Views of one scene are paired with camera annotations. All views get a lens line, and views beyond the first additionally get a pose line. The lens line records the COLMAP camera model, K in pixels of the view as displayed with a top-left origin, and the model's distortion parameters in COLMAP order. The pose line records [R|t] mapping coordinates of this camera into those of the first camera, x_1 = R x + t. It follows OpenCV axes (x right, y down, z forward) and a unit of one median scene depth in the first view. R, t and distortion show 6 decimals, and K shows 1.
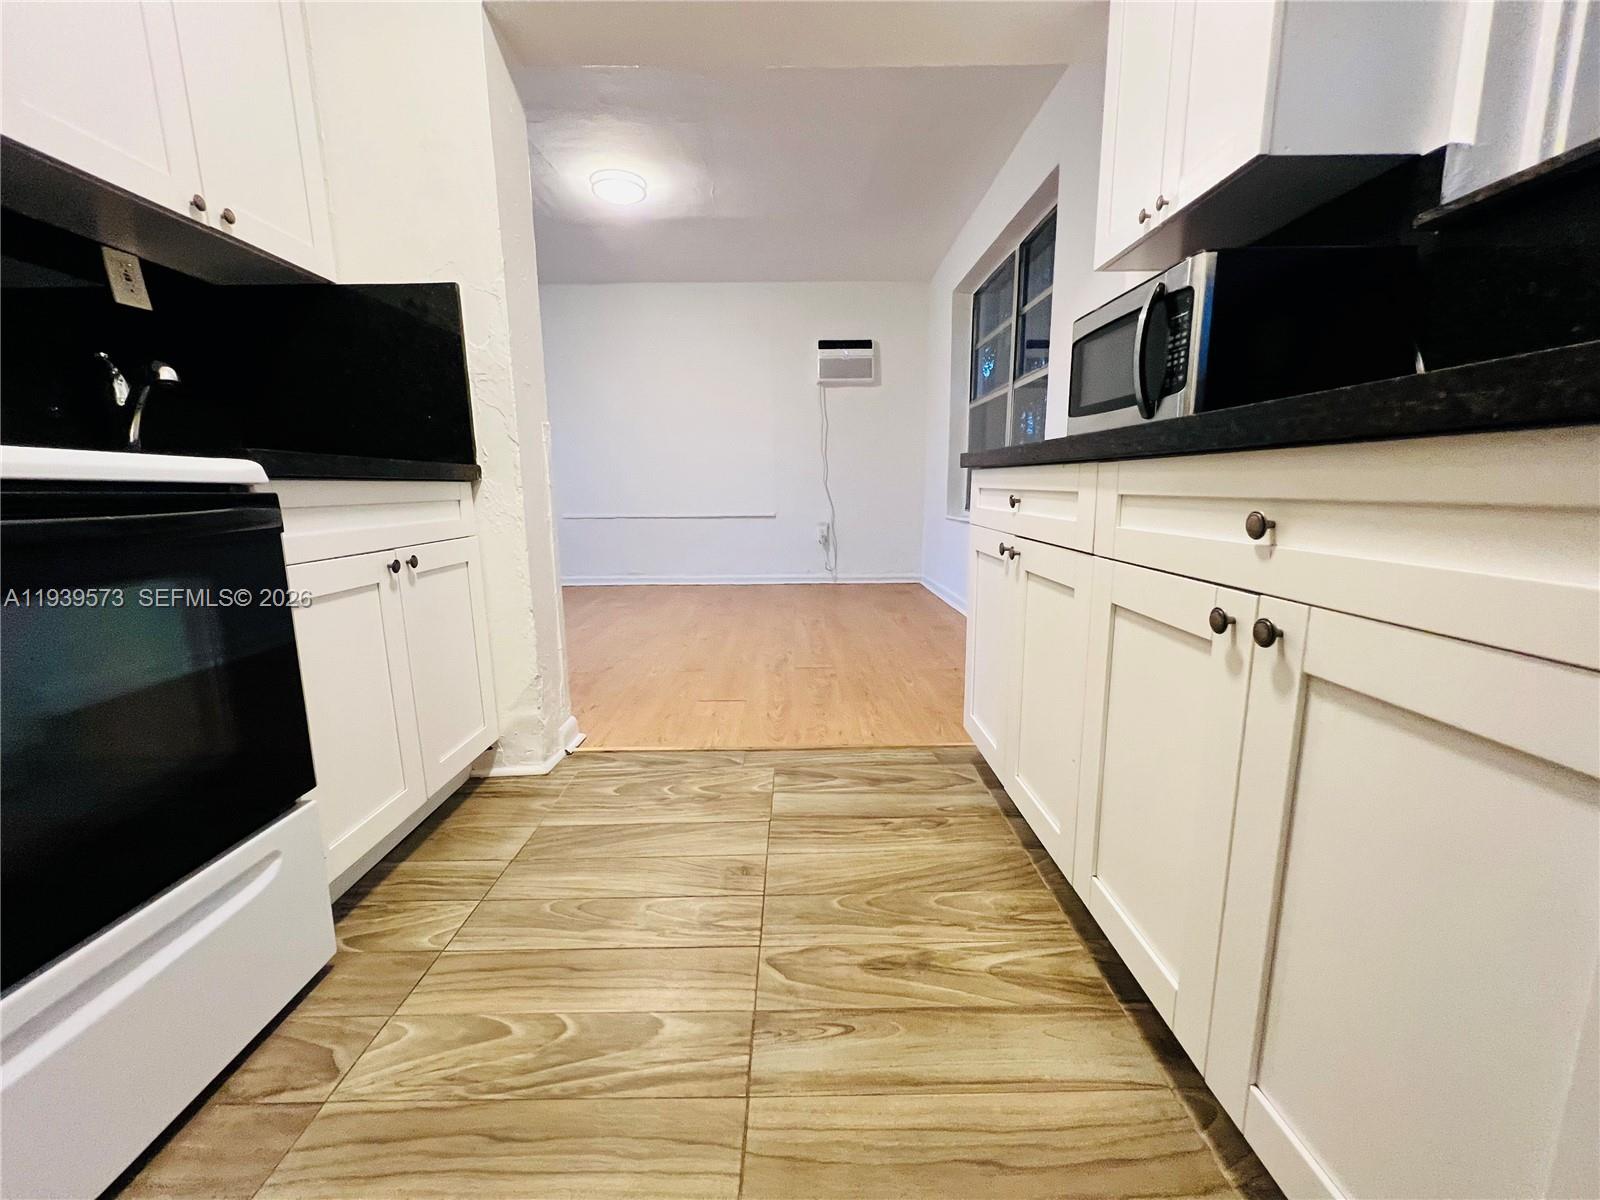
lens RADIAL K [[637.9, 0, 797.4], [0, 637.9, 598.1], [0, 0, 1]] dist [-0.001872, 0.000654]
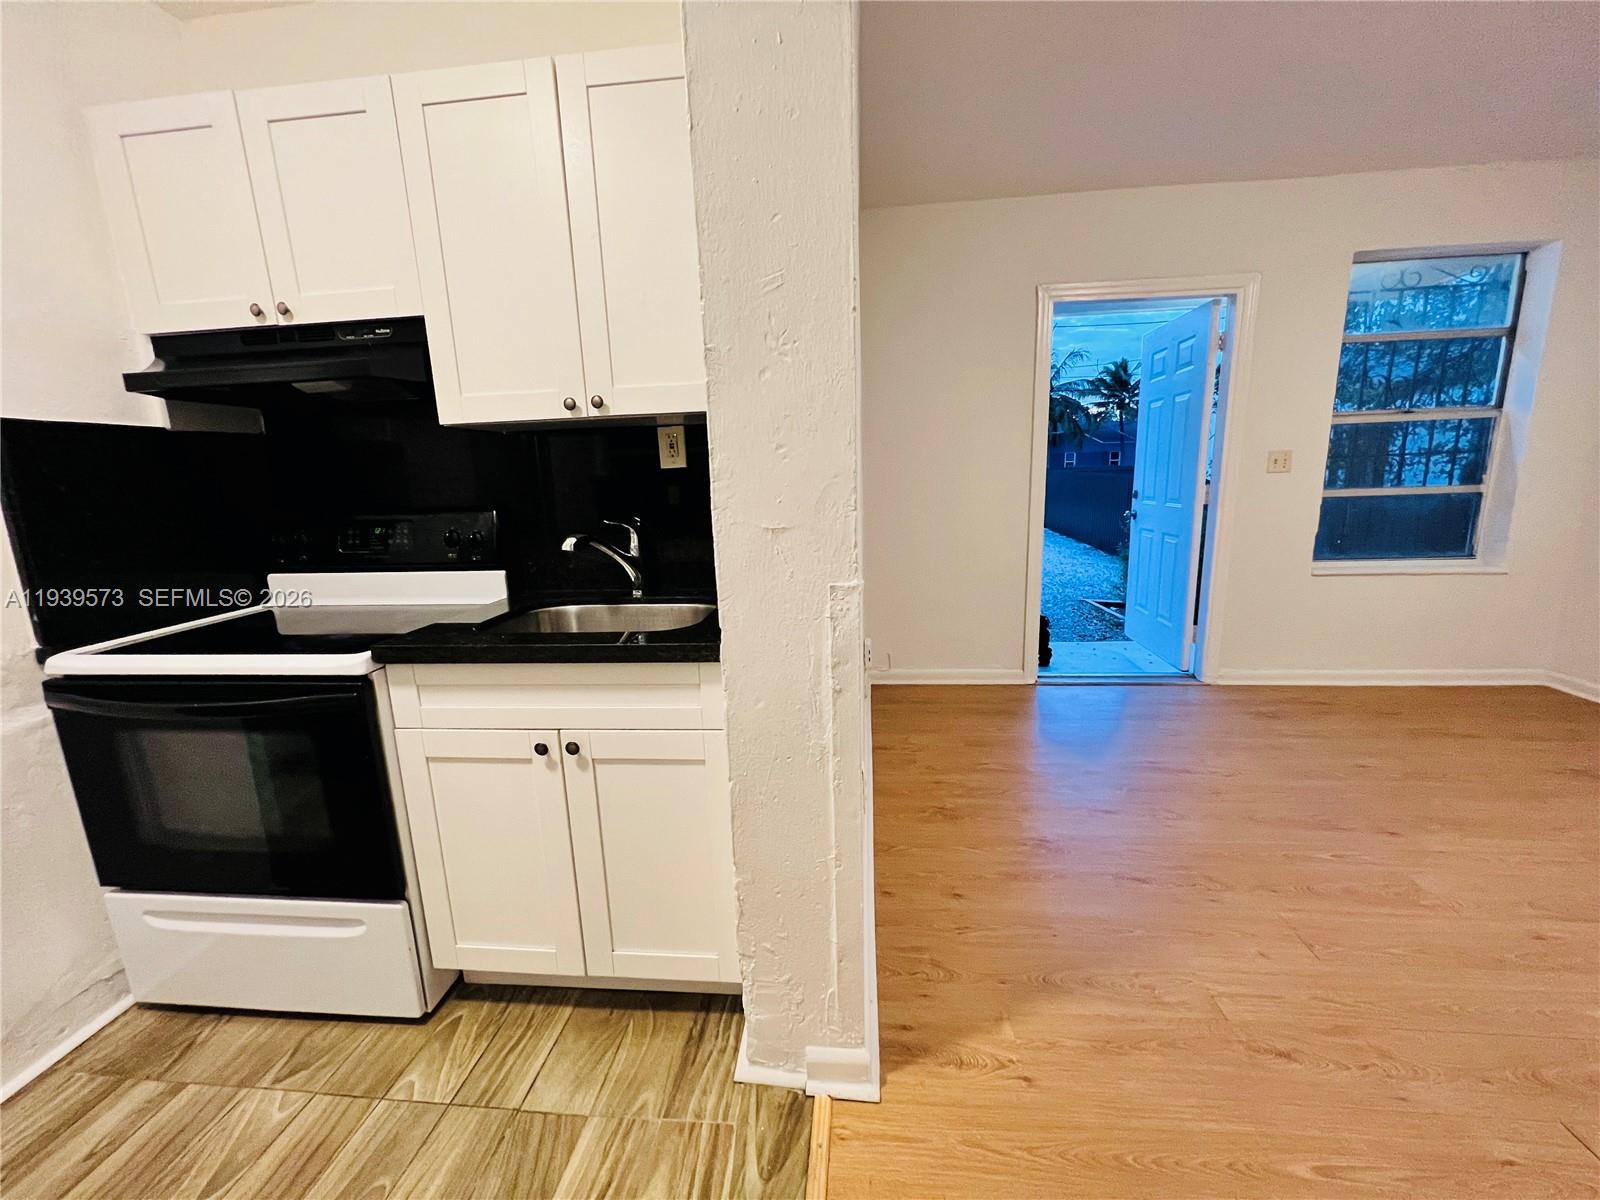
lens RADIAL K [[637.9, 0, 798.1], [0, 637.9, 600.6], [0, 0, 1]] dist [-0.001872, 0.000654]
pose [[-0.105753, 0.211219, -0.971701, 0.221633], [-0.136177, 0.964898, 0.224561, -0.534107], [0.985024, 0.156072, -0.073278, 1.408696]]
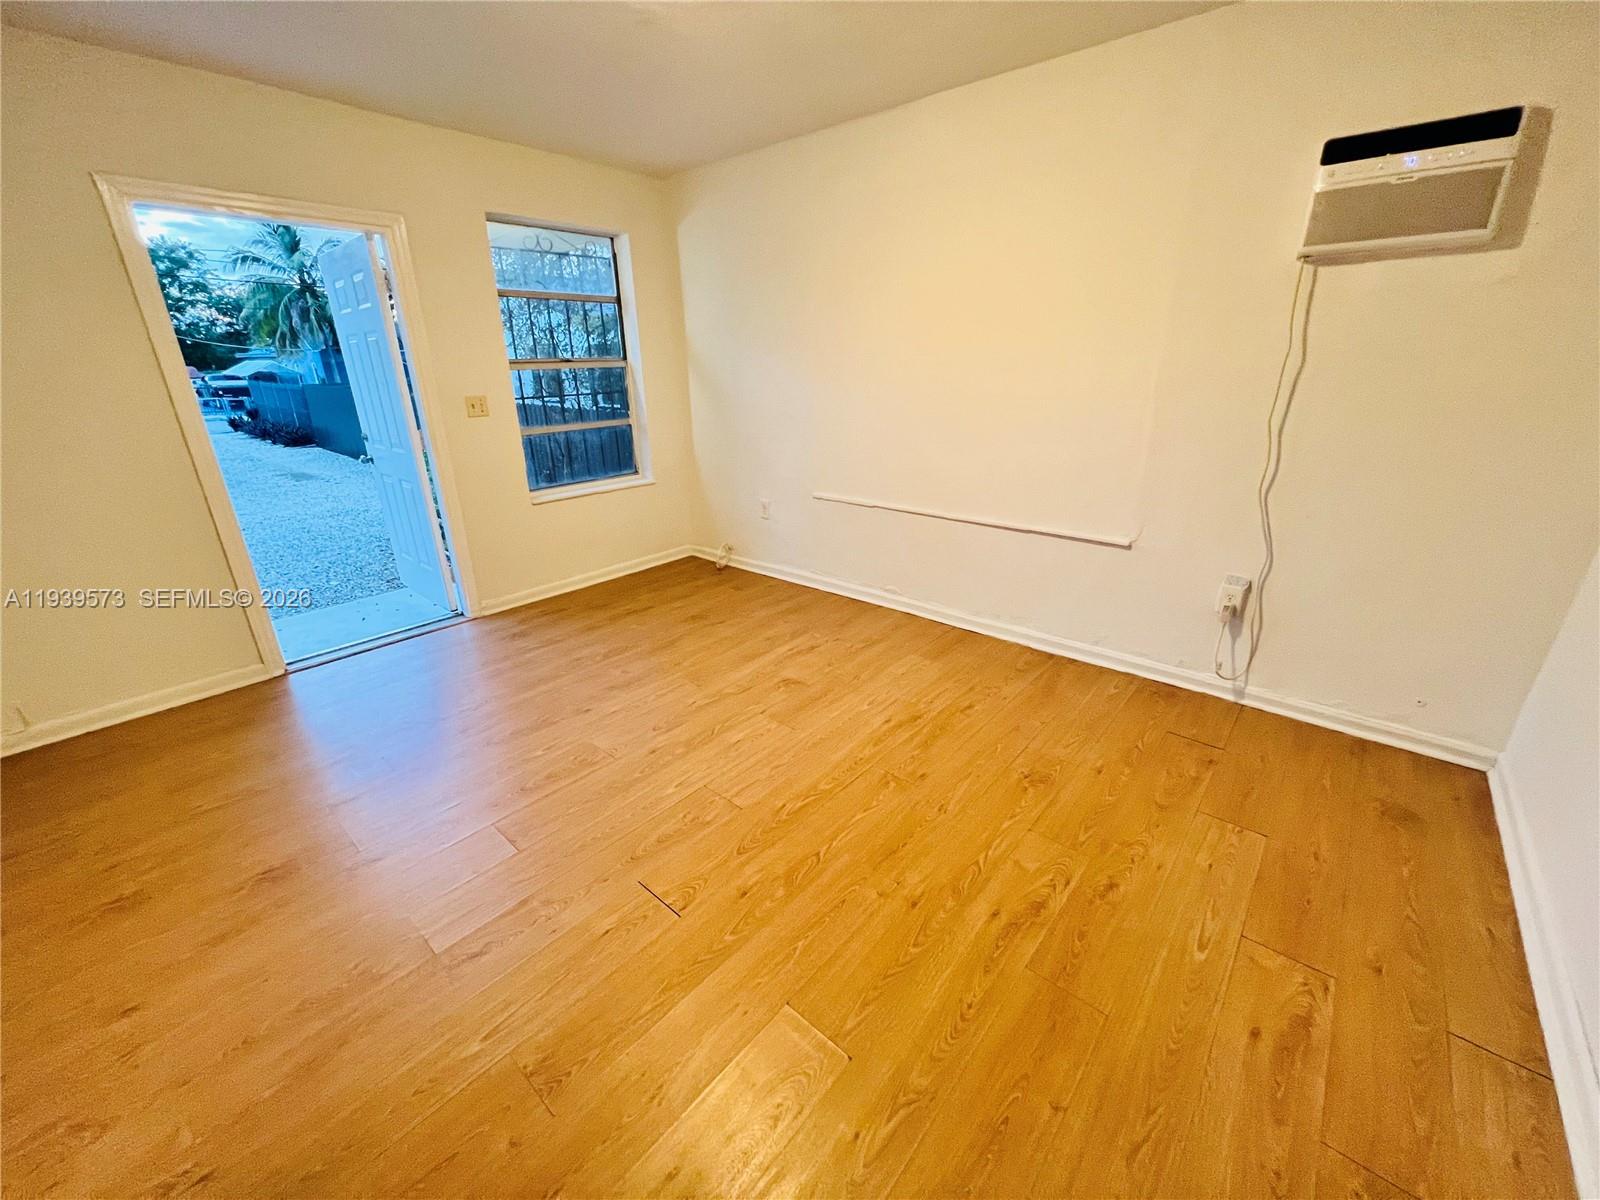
lens RADIAL K [[637.9, 0, 797.6], [0, 637.9, 599.7], [0, 0, 1]] dist [-0.001872, 0.000654]
pose [[0.748979, 0.228469, -0.621959, 0.370931], [-0.101441, 0.967145, 0.233111, -0.716226], [0.654783, -0.111502, 0.747547, 1.746775]]
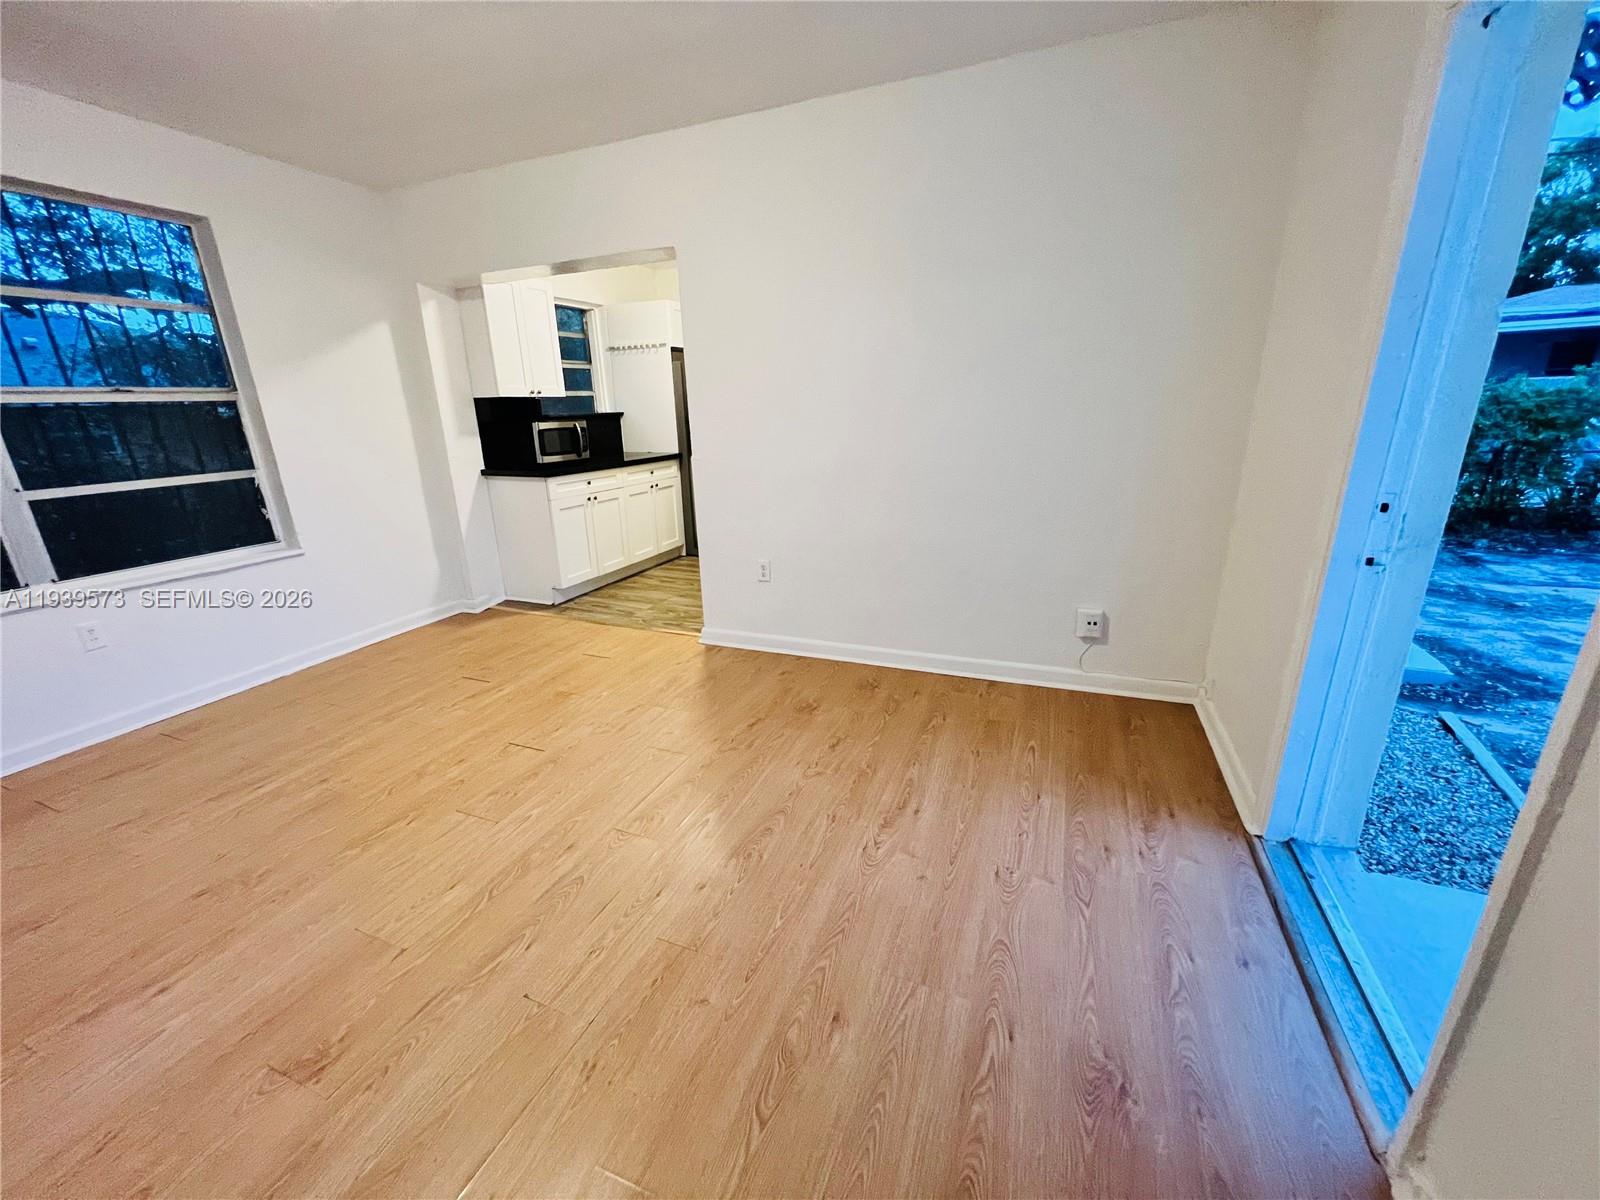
lens RADIAL K [[637.9, 0, 796.6], [0, 637.9, 600.9], [0, 0, 1]] dist [-0.001872, 0.000654]
pose [[-0.922171, -0.081387, 0.378122, -1.868997], [0.101780, 0.892094, 0.440238, -0.921607], [-0.373150, 0.444460, -0.814380, 3.468533]]
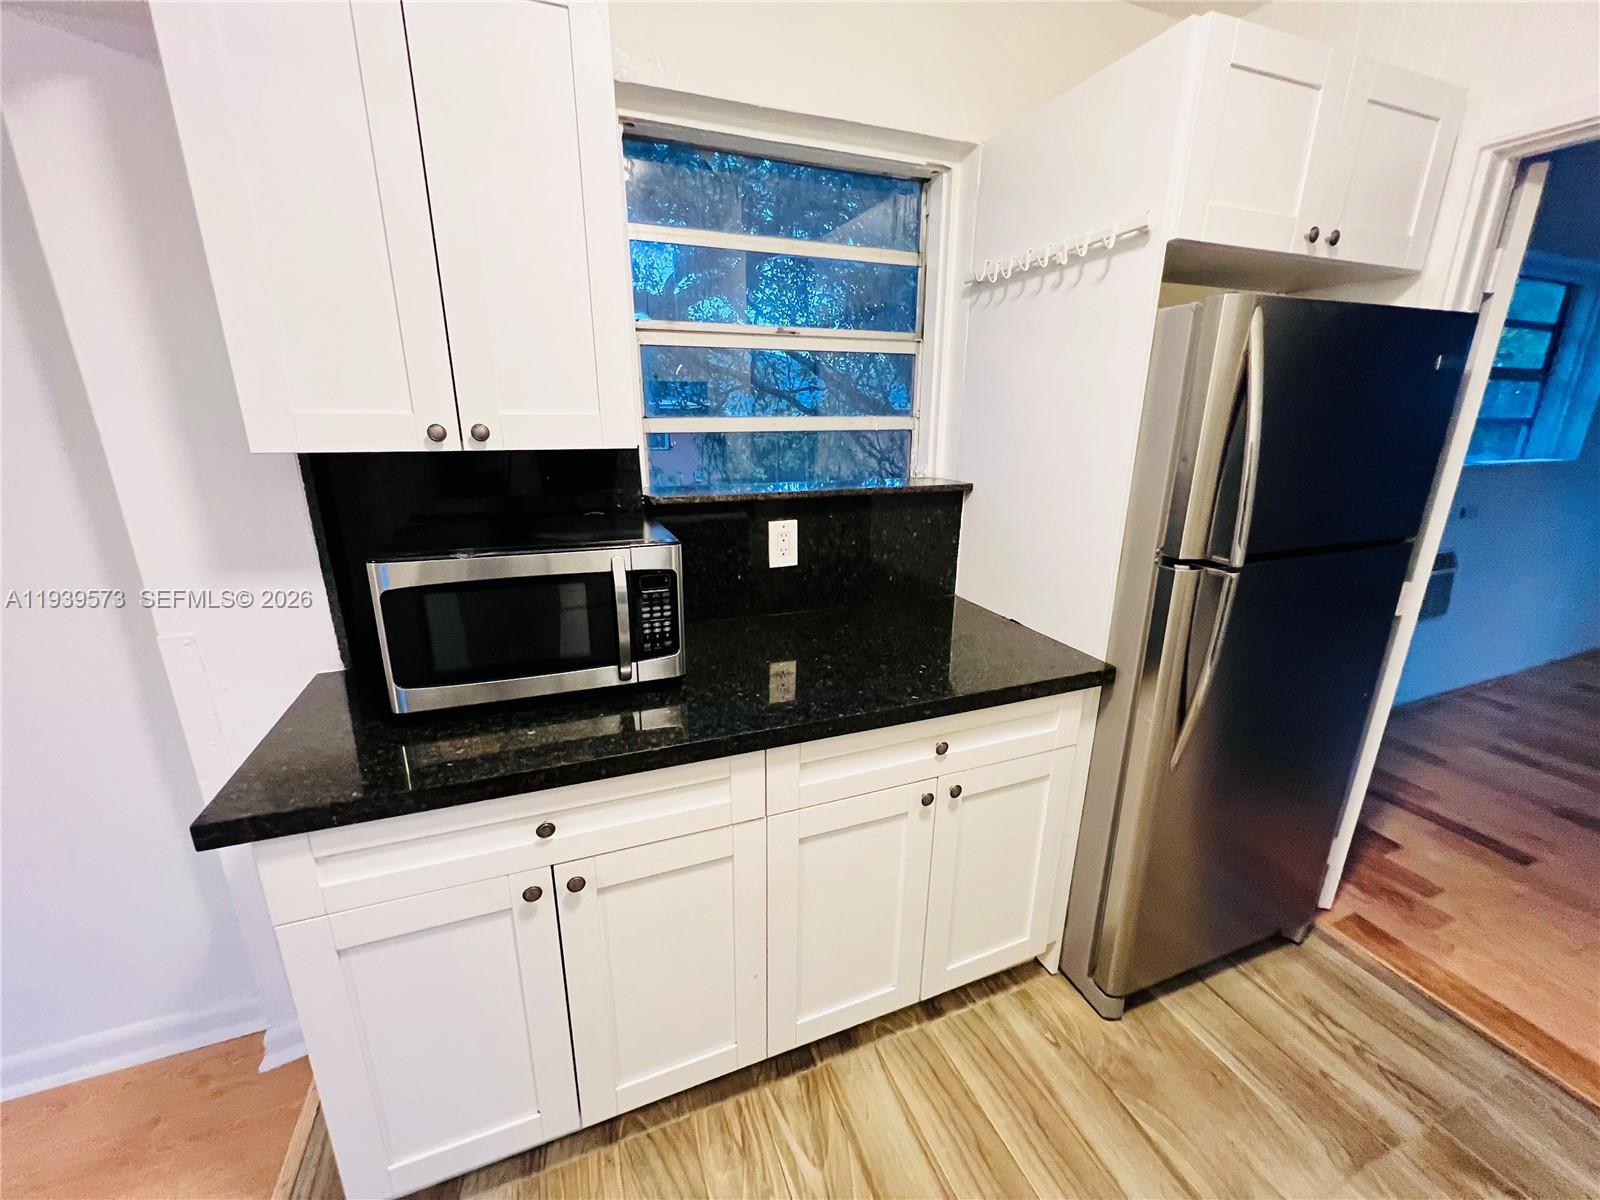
lens RADIAL K [[637.9, 0, 796.5], [0, 637.9, 598.5], [0, 0, 1]] dist [-0.001872, 0.000654]
pose [[-0.367240, -0.249982, 0.895904, -0.360050], [0.160398, 0.931756, 0.325735, -0.593134], [-0.916192, 0.263324, -0.302081, 0.887018]]
